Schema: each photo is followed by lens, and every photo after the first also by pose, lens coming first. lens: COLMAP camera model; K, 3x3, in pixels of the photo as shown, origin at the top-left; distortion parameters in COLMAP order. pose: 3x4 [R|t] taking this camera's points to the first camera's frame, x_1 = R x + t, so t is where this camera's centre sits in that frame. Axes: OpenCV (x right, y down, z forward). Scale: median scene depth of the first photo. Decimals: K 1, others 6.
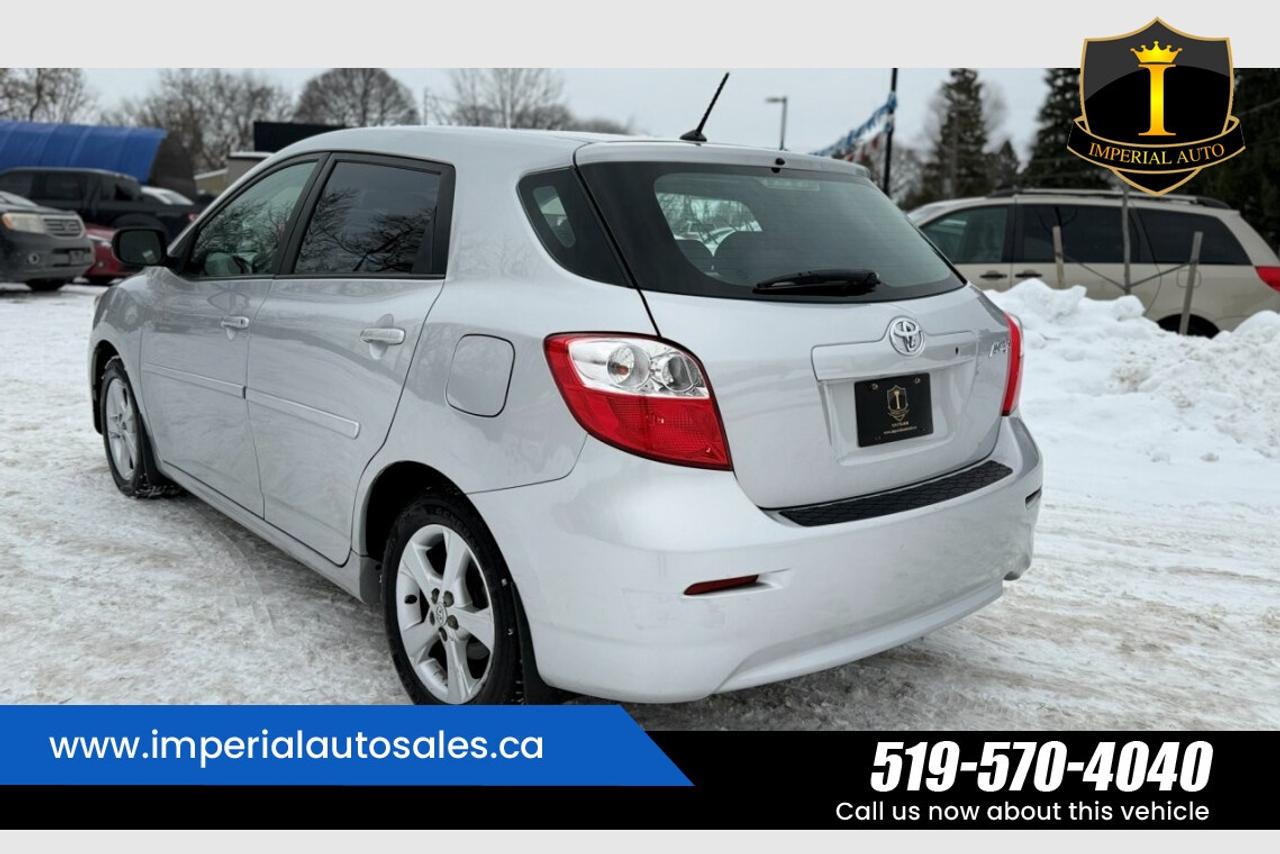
lens RADIAL K [[1006.1, 0, 640.0], [0, 1006.1, 427.0], [0, 0, 1]] dist [0.075818, -0.006280]
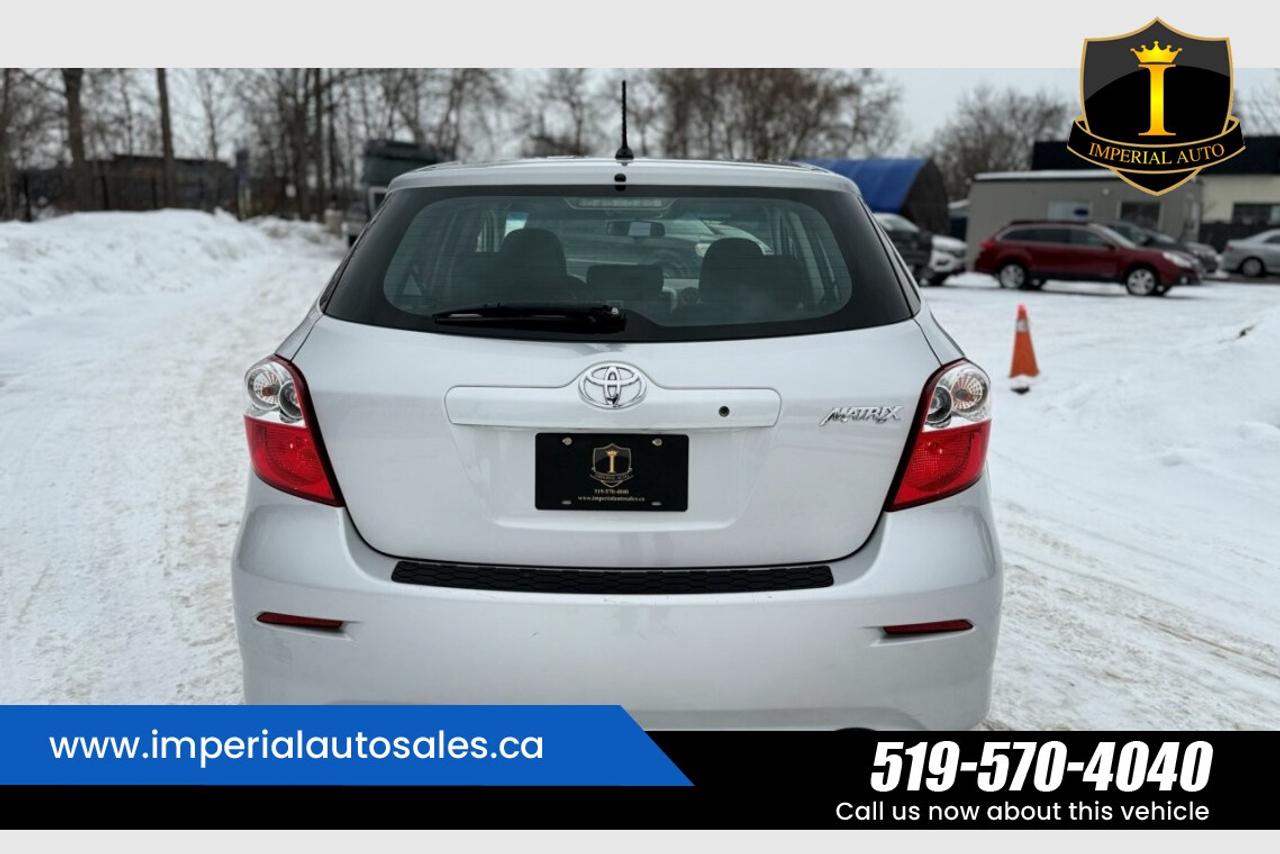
lens RADIAL K [[1006.1, 0, 640.0], [0, 1006.1, 427.0], [0, 0, 1]] dist [0.075818, -0.006280]
pose [[0.755218, 0.109385, -0.646282, 0.800704], [-0.120895, 0.992307, 0.026677, -0.079727], [0.644228, 0.057985, 0.762632, 0.386380]]
